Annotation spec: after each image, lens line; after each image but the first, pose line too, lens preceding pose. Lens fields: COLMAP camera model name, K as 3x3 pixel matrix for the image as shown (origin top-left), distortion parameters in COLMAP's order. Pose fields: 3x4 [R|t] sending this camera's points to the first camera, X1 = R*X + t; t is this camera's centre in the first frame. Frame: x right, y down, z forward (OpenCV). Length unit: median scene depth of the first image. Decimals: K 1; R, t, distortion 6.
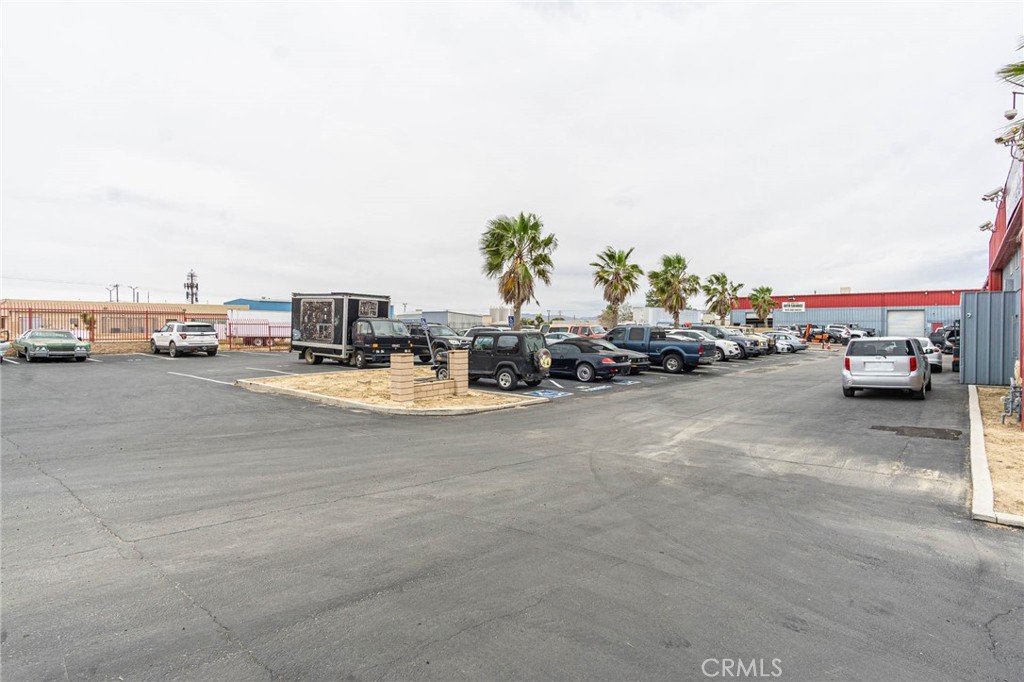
lens RADIAL K [[538.4, 0, 514.3], [0, 538.4, 327.2], [0, 0, 1]] dist [0.015667, -0.000053]
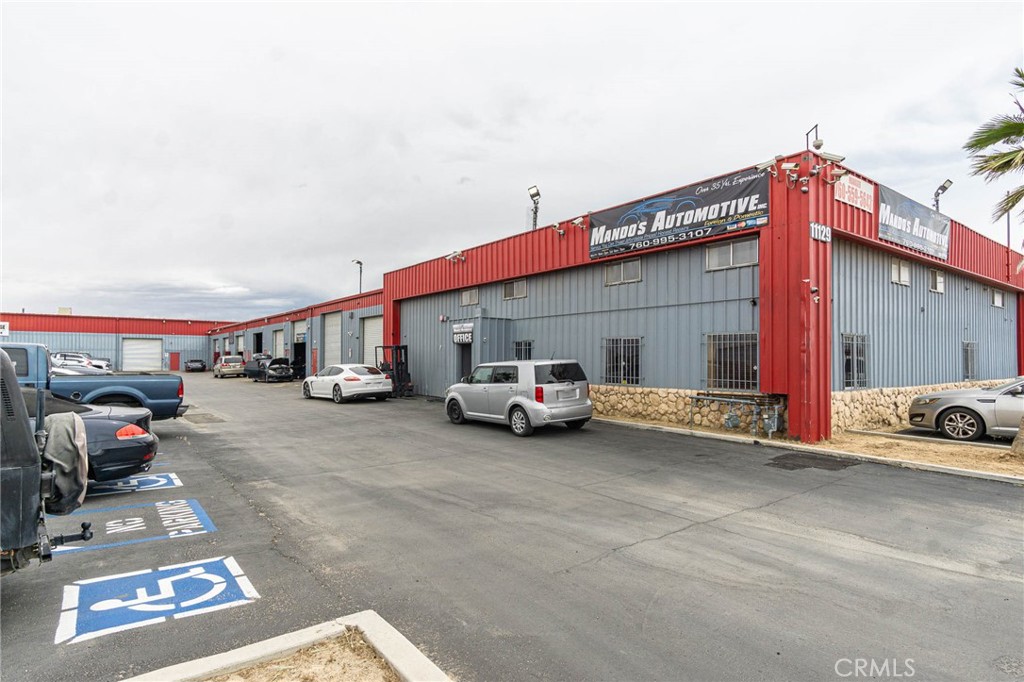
lens RADIAL K [[545.5, 0, 513.4], [0, 545.5, 354.2], [0, 0, 1]] dist [0.002020, 0.000963]
pose [[0.223712, 0.009131, 0.974612, -0.099026], [-0.000287, 0.999957, -0.009303, 0.010072], [-0.974655, 0.001801, 0.223705, 0.516682]]
